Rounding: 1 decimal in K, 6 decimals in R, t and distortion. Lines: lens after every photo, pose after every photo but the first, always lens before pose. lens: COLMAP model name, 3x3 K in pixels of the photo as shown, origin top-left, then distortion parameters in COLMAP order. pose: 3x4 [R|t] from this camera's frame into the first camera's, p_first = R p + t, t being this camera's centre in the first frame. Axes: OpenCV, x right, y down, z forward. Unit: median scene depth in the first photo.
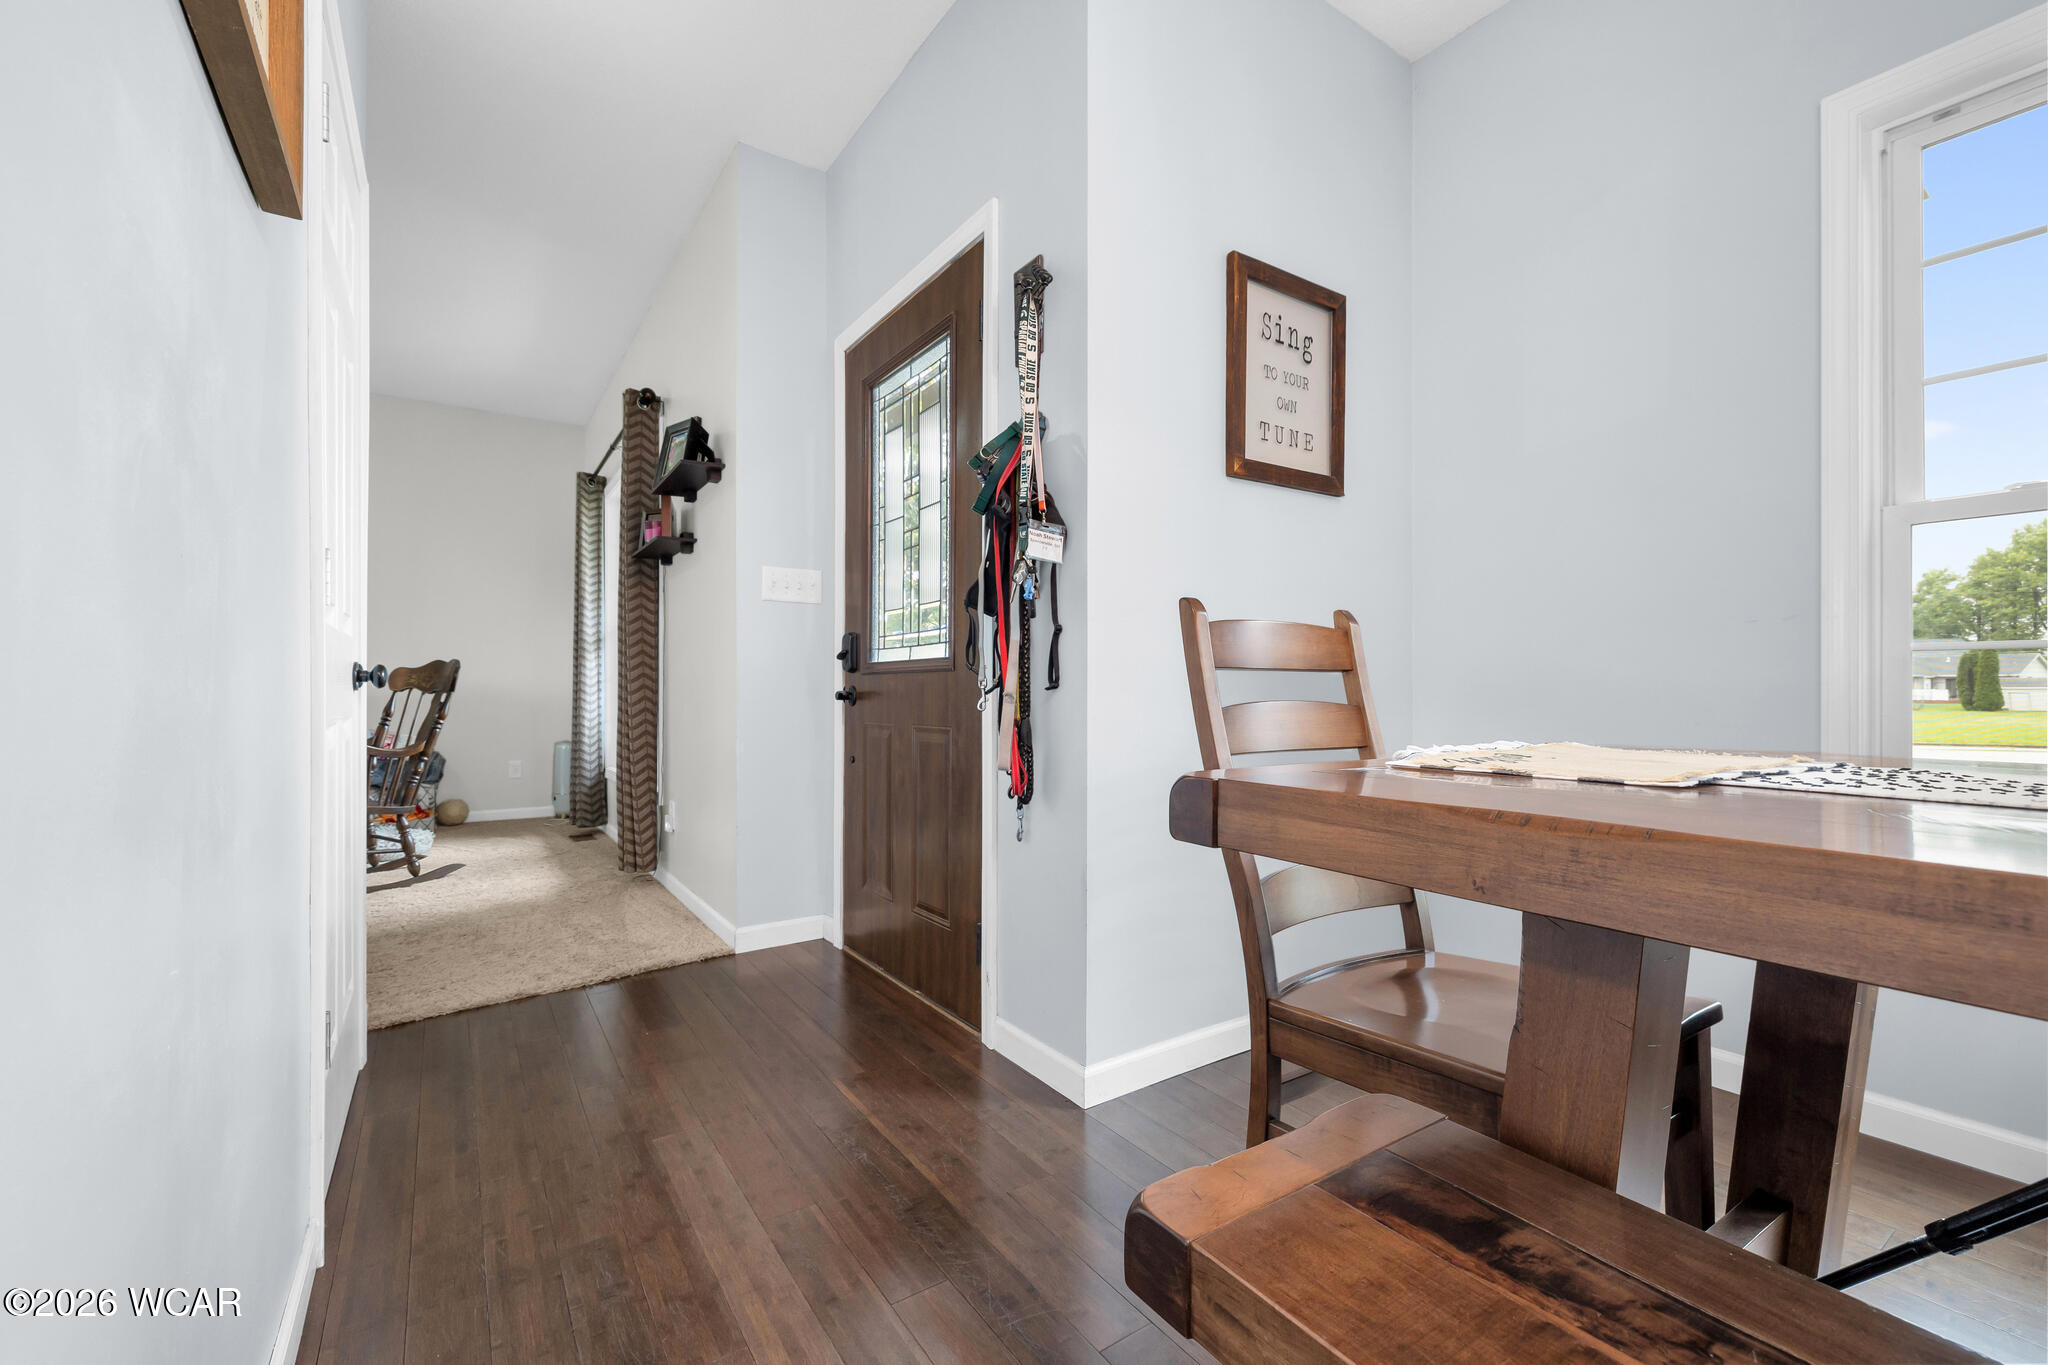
lens RADIAL K [[866.5, 0, 1028.3], [0, 866.5, 679.5], [0, 0, 1]] dist [0.001199, -0.000885]
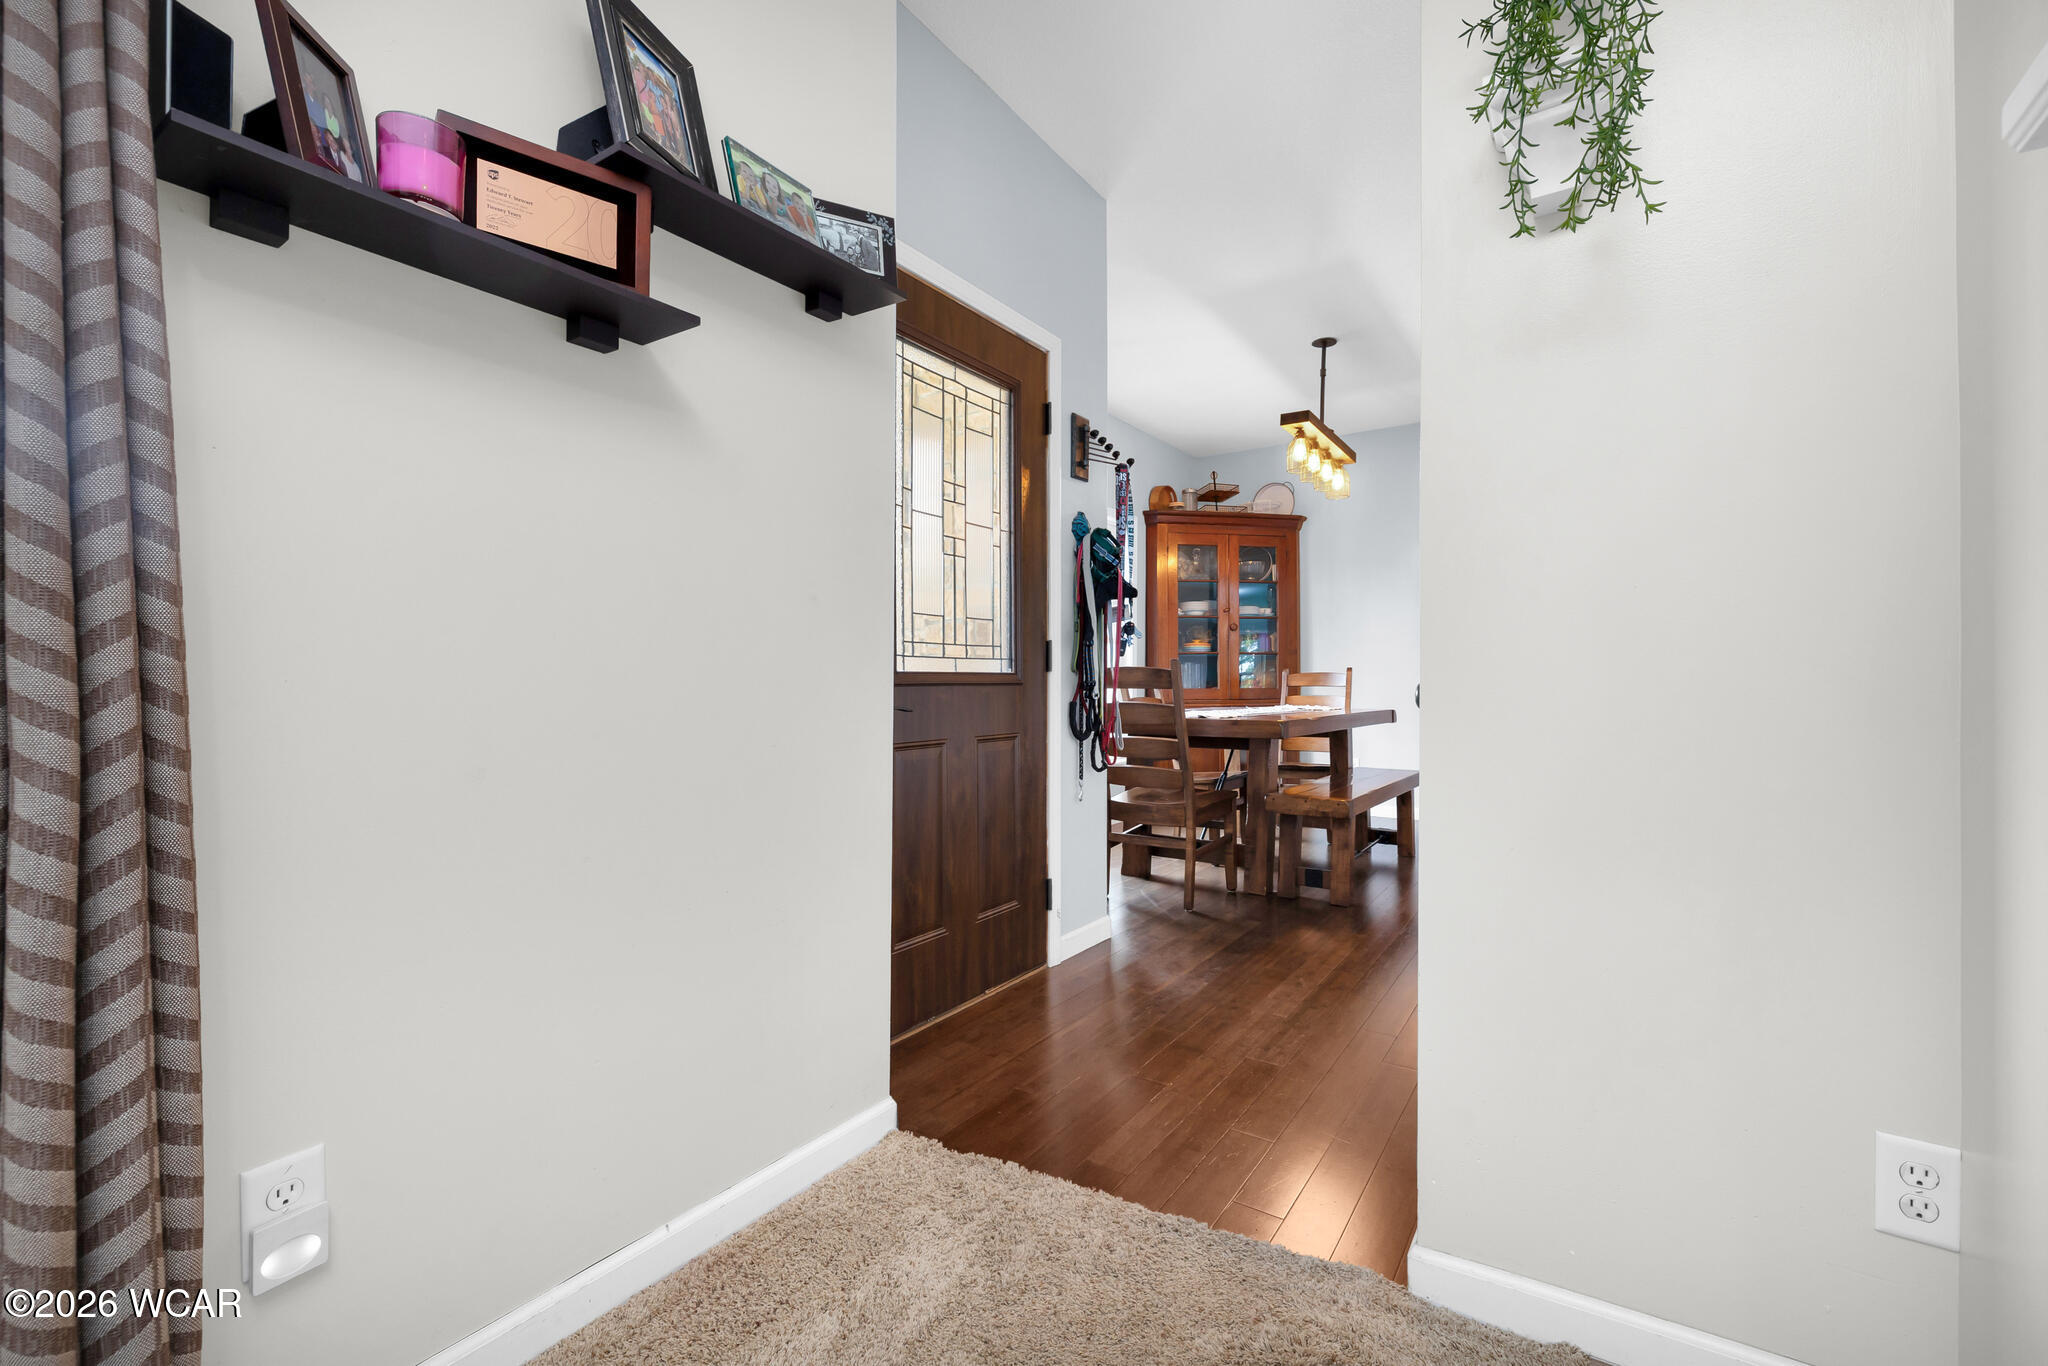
lens RADIAL K [[866.5, 0, 1027.8], [0, 866.5, 693.8], [0, 0, 1]] dist [0.001199, -0.000885]
pose [[-0.376048, -0.000154, 0.926600, -1.217235], [-0.000190, 1.000000, 0.000089, 0.002127], [-0.926600, -0.000143, -0.376048, 1.475288]]
